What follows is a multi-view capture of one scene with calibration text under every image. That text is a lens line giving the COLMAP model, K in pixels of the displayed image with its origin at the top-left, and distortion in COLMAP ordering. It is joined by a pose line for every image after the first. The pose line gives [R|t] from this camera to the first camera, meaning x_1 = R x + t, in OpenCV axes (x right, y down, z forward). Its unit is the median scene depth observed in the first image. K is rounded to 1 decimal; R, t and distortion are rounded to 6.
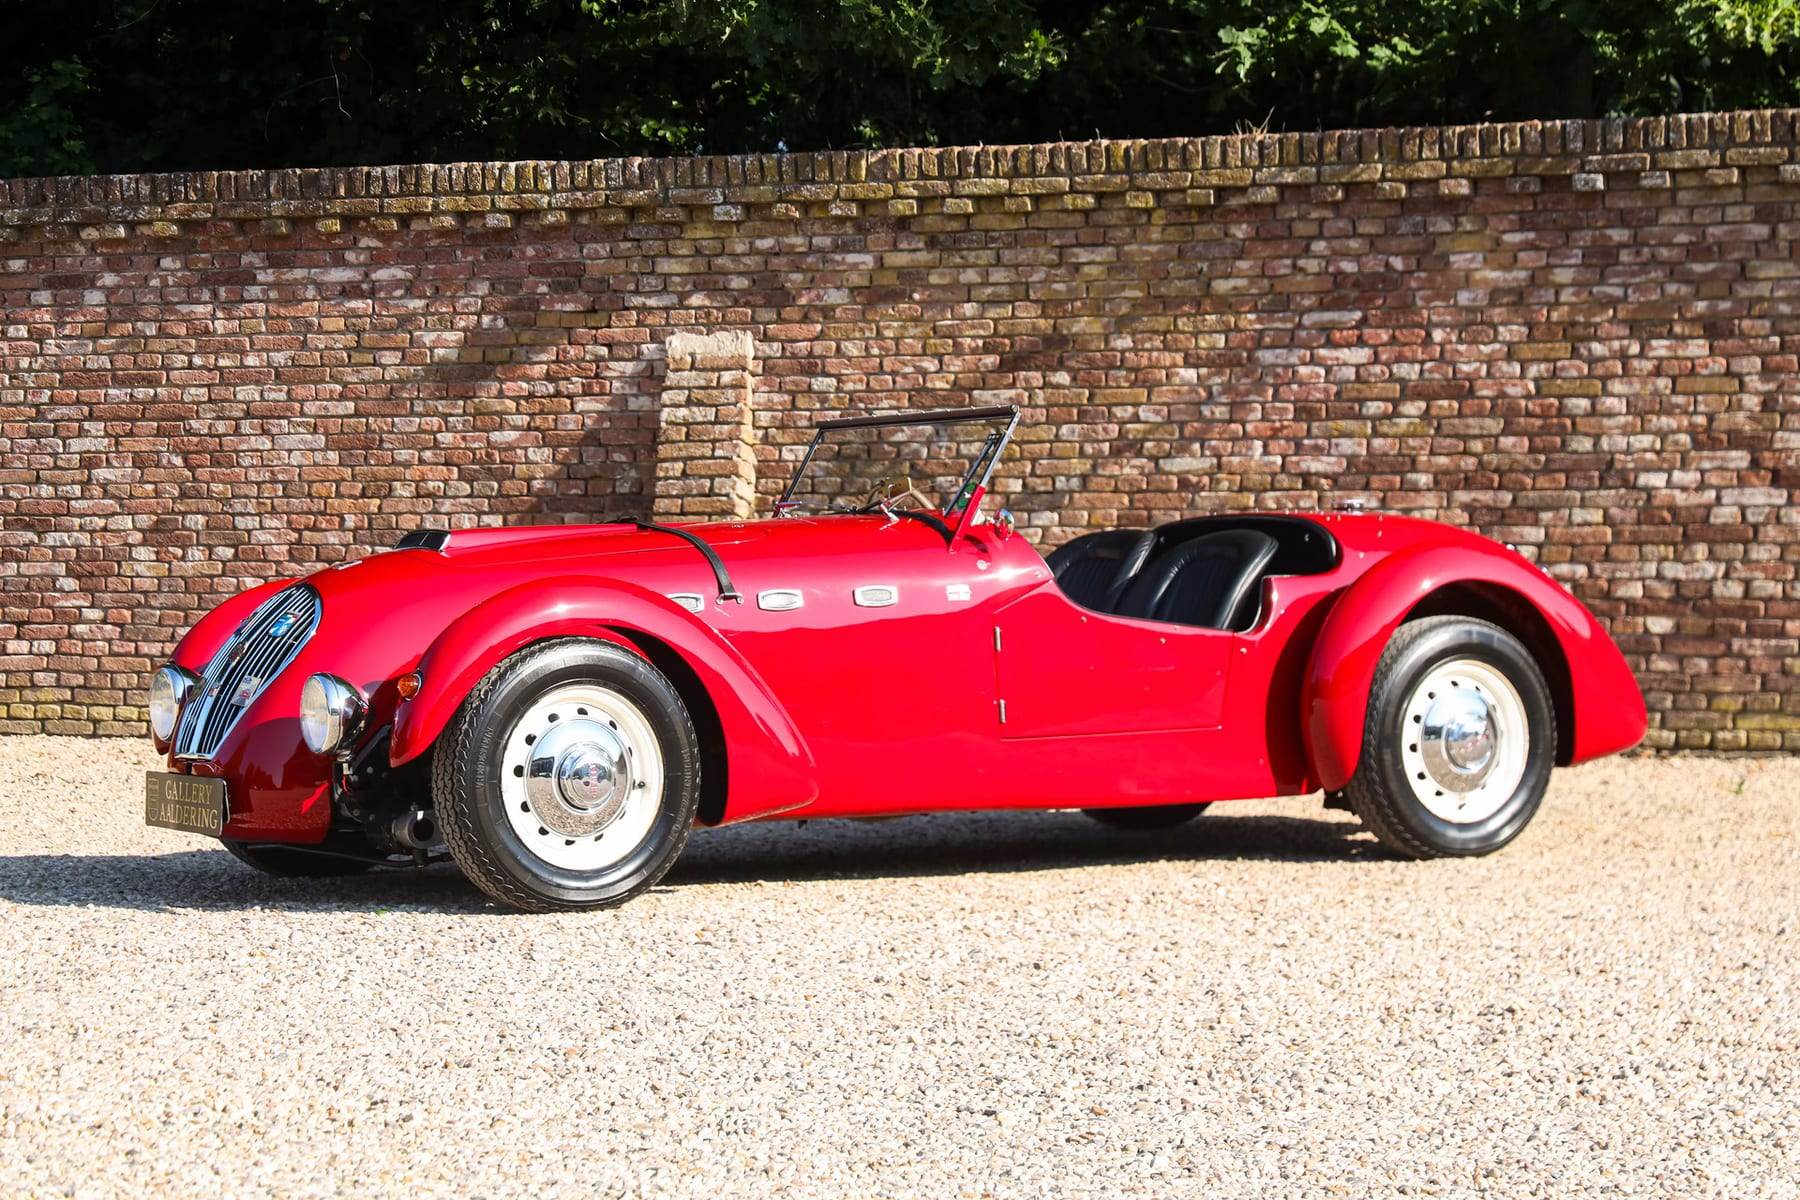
lens RADIAL K [[4293.7, 0, 929.0], [0, 4293.7, 636.9], [0, 0, 1]] dist [0.200808, 0.215296]
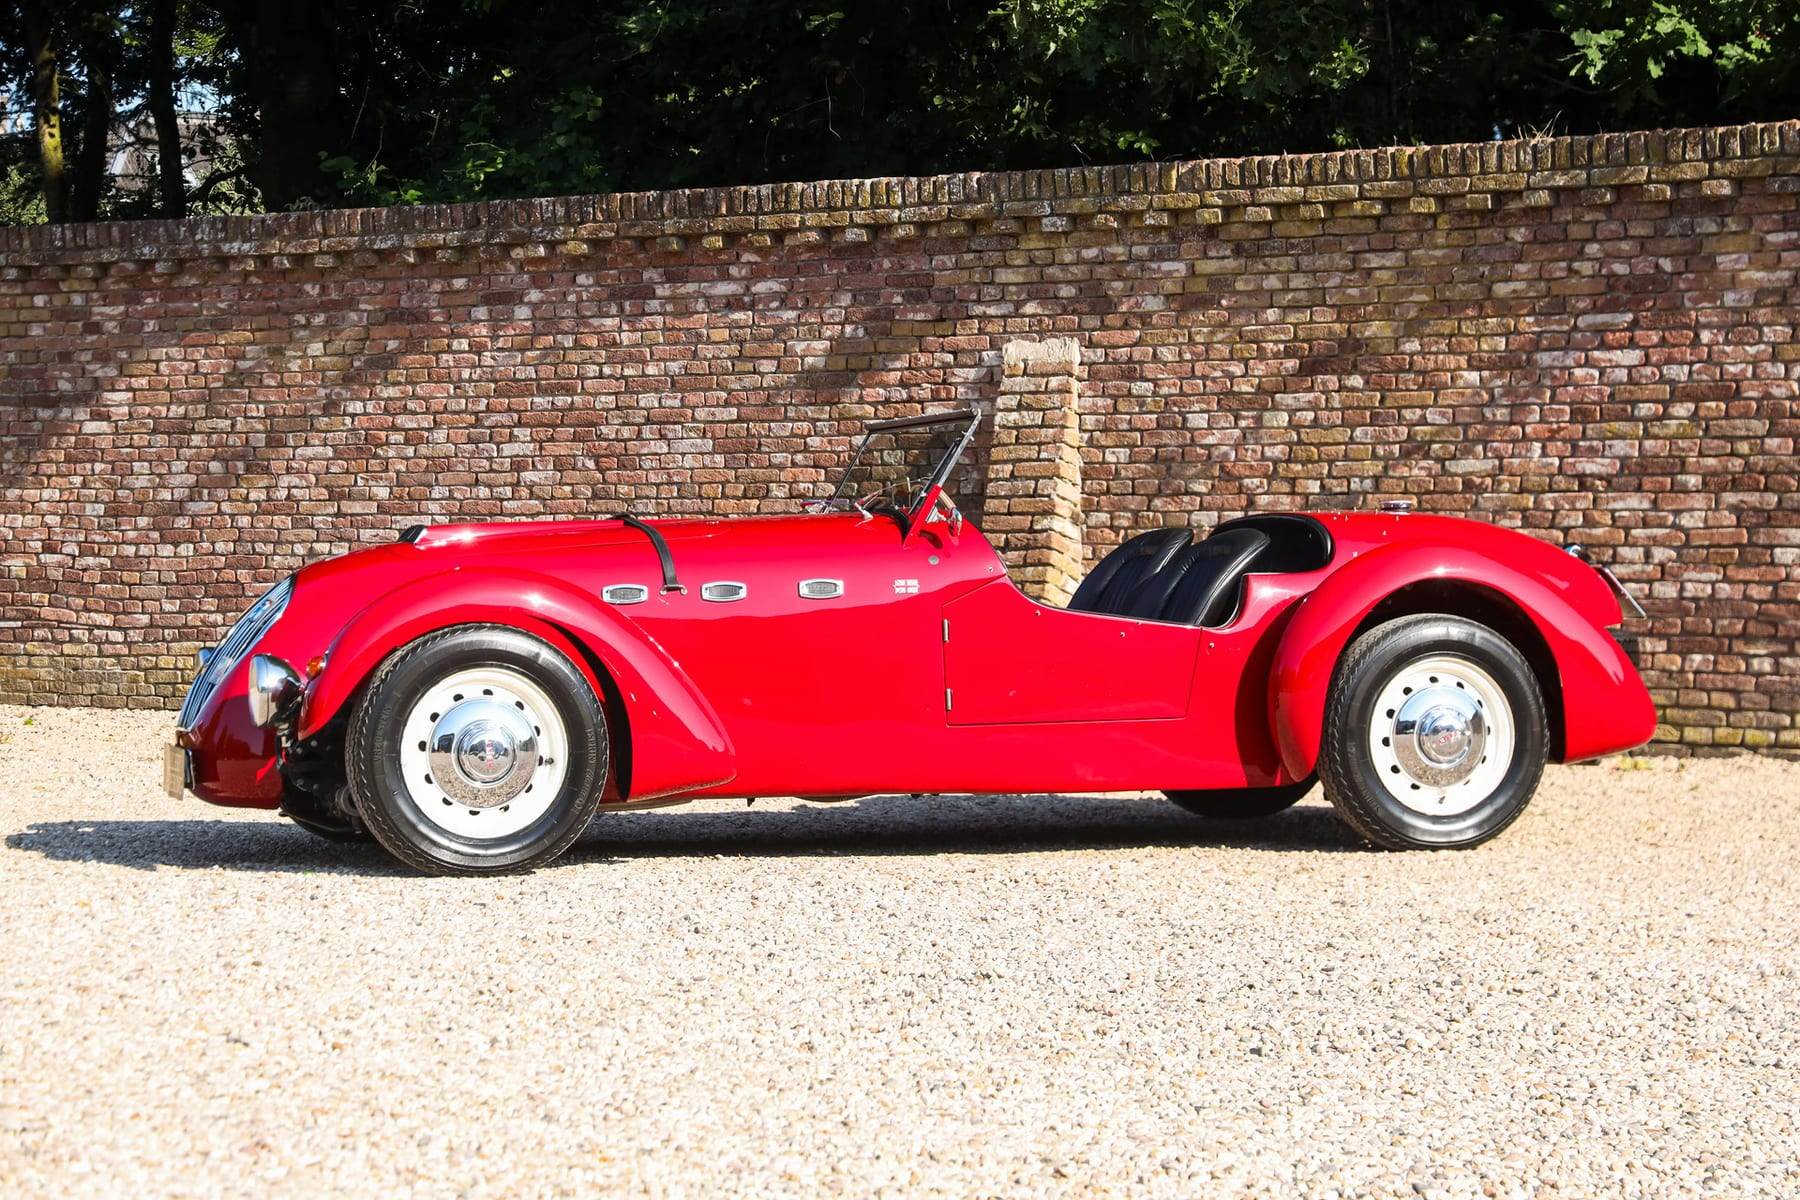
lens RADIAL K [[4293.7, 0, 929.0], [0, 4293.7, 636.9], [0, 0, 1]] dist [0.200808, 0.215296]
pose [[0.969166, 0.010256, -0.246195, 0.189512], [-0.010591, 0.999944, -0.000035, 0.001481], [0.246180, 0.002642, 0.969220, -0.014152]]
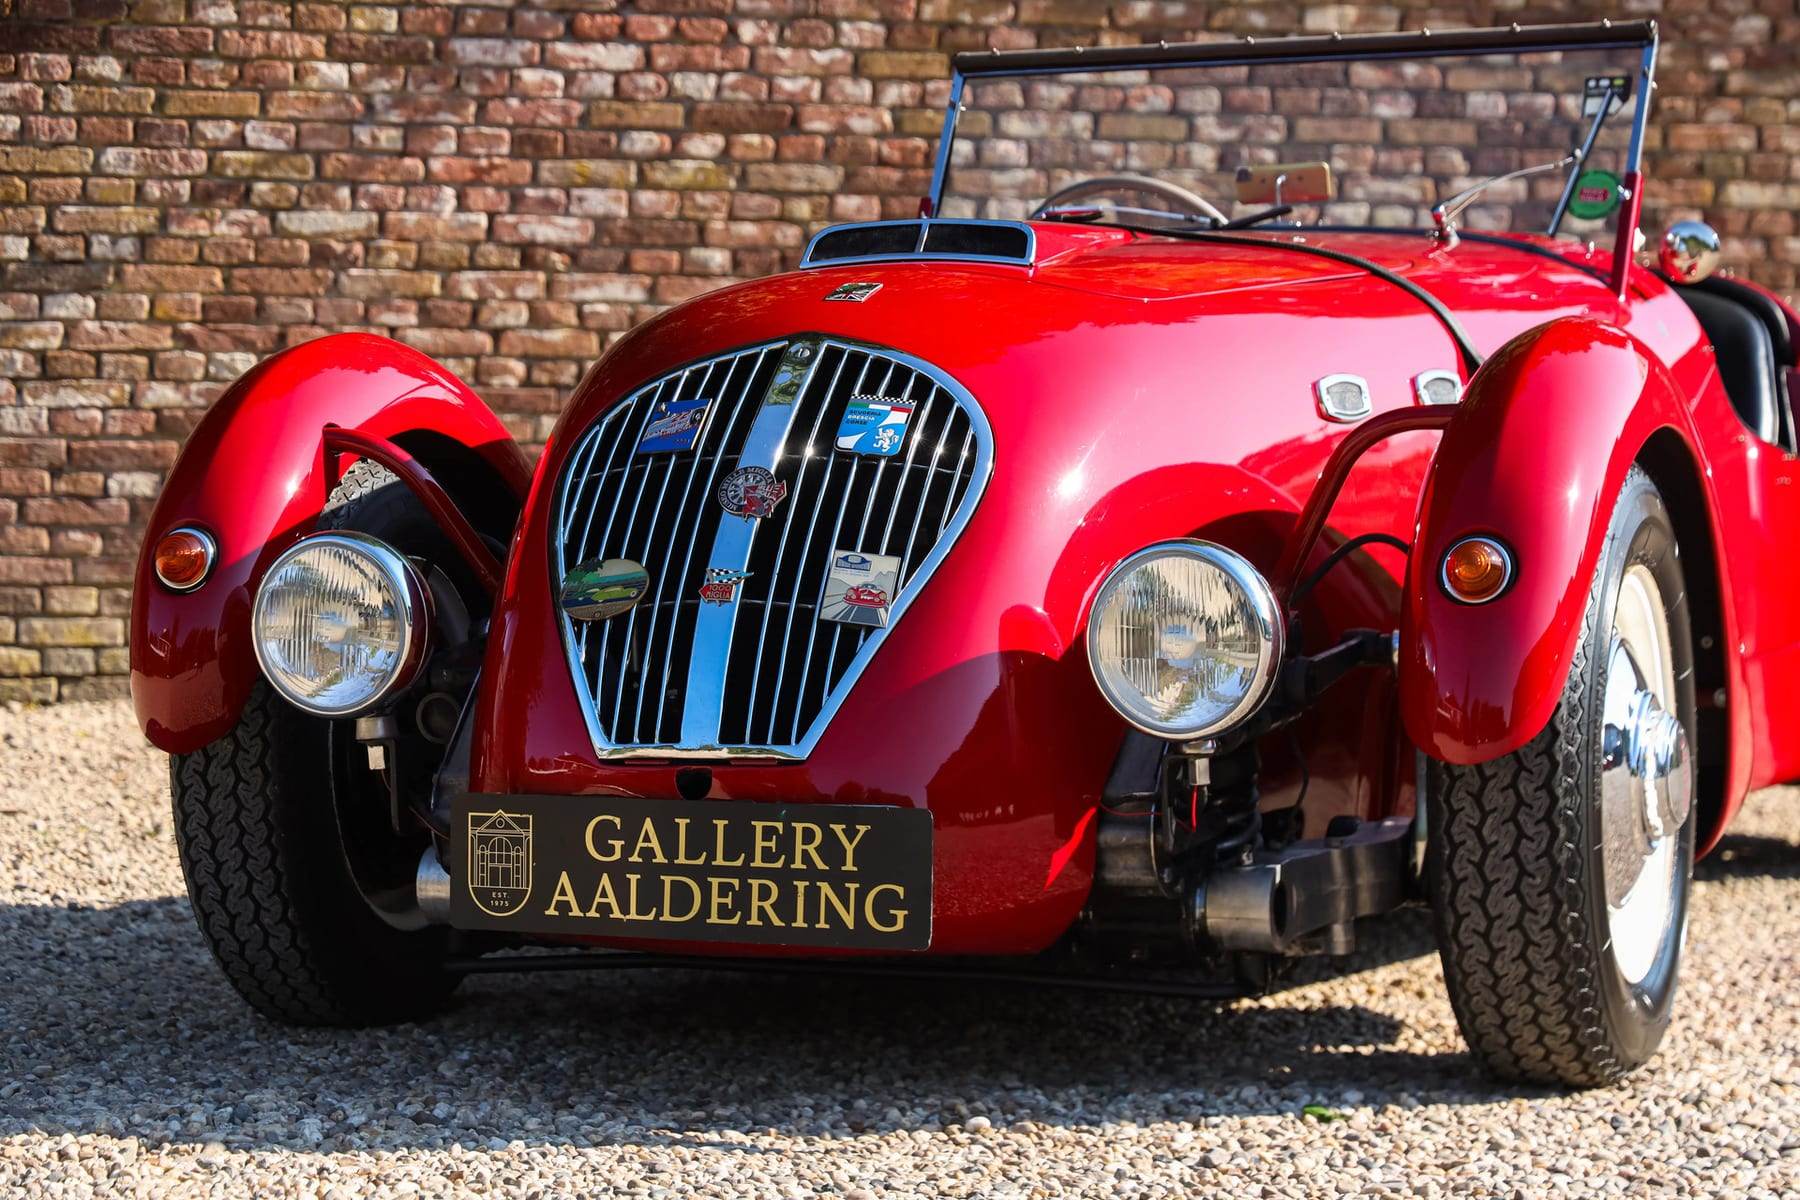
lens RADIAL K [[4703.8, 0, 956.4], [0, 4703.8, 629.3], [0, 0, 1]] dist [0.207879, -0.292886]
pose [[0.796698, -0.015770, 0.604172, -0.277438], [0.005591, 0.999809, 0.018725, 0.005349], [-0.604352, -0.011540, 0.796634, 0.421449]]
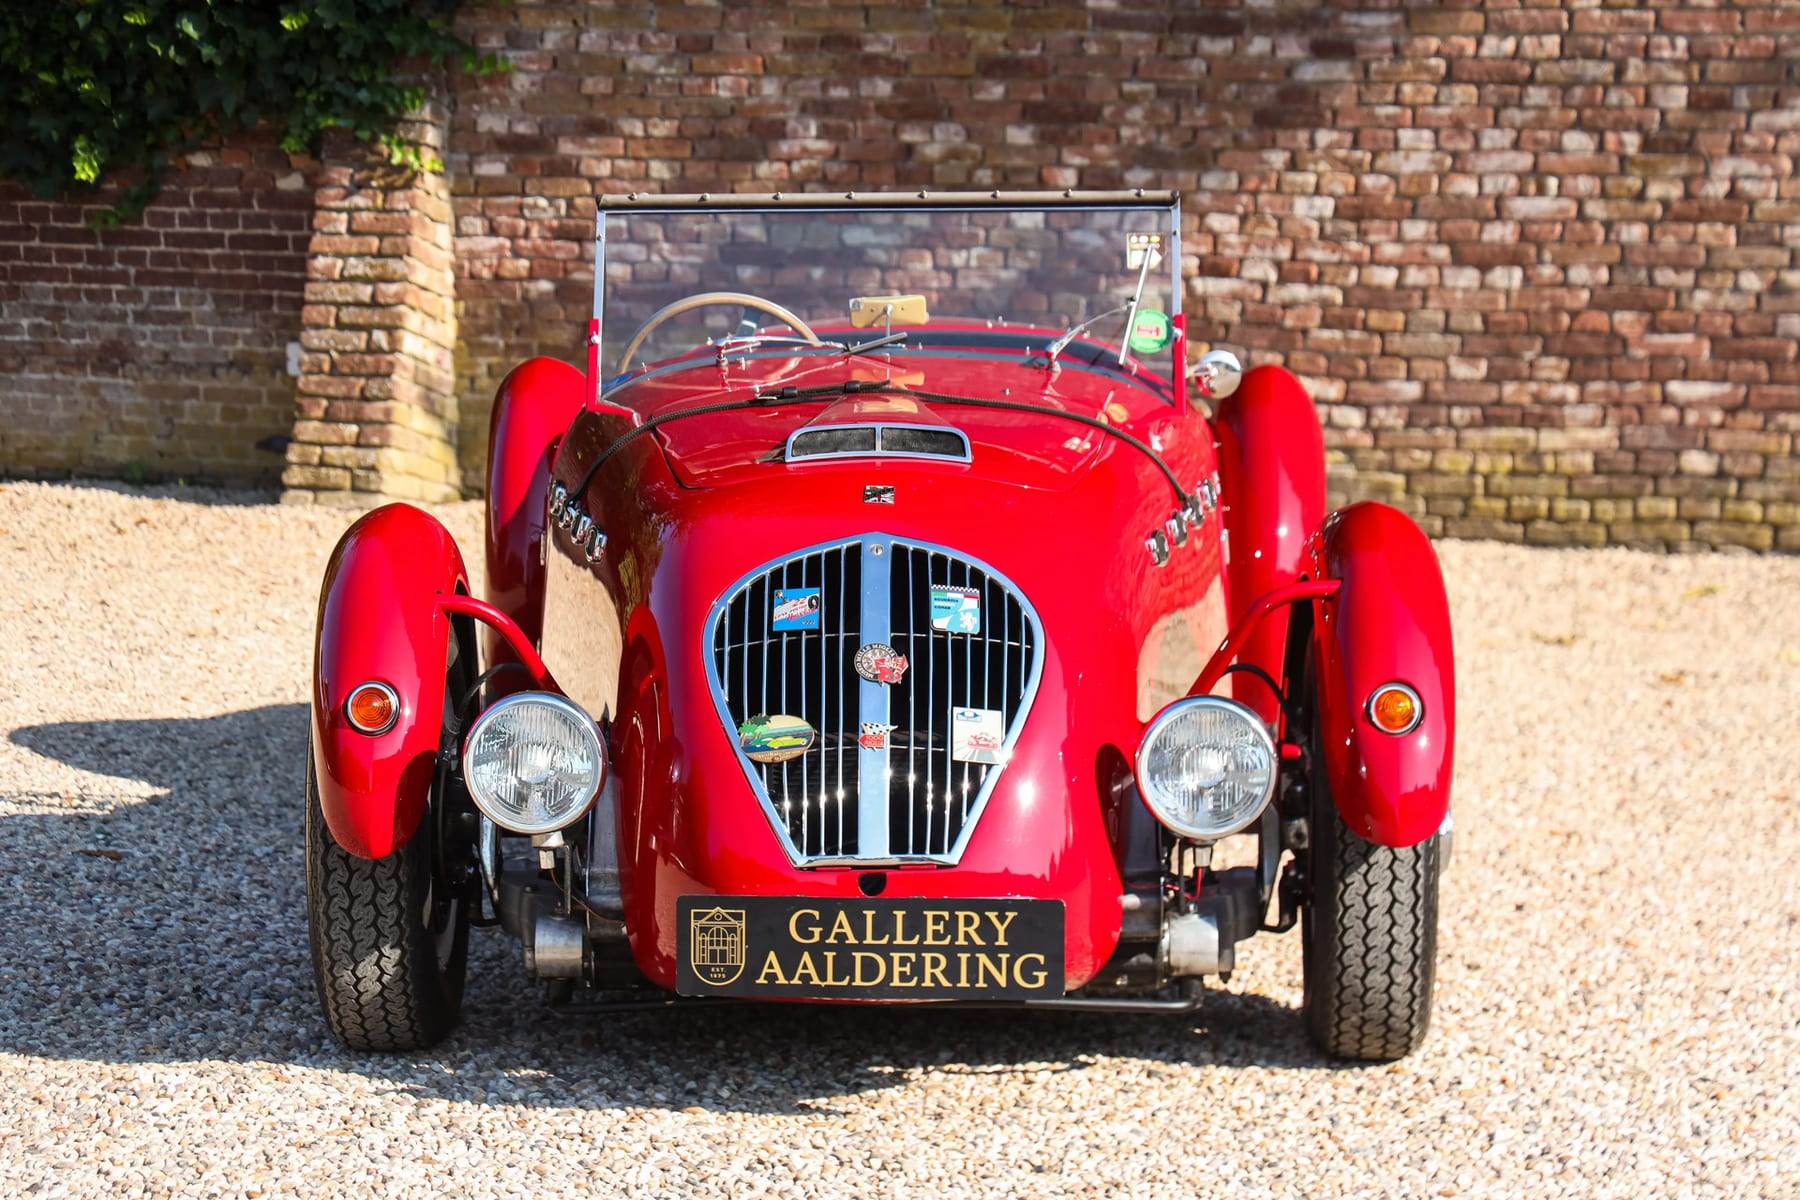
lens RADIAL K [[5129.4, 0, 994.3], [0, 5129.4, 647.3], [0, 0, 1]] dist [0.267484, -1.211865]
pose [[0.527947, -0.076465, 0.845828, -0.476586], [0.007800, 0.996333, 0.085203, -0.036943], [-0.849242, -0.038385, 0.526607, 0.425980]]
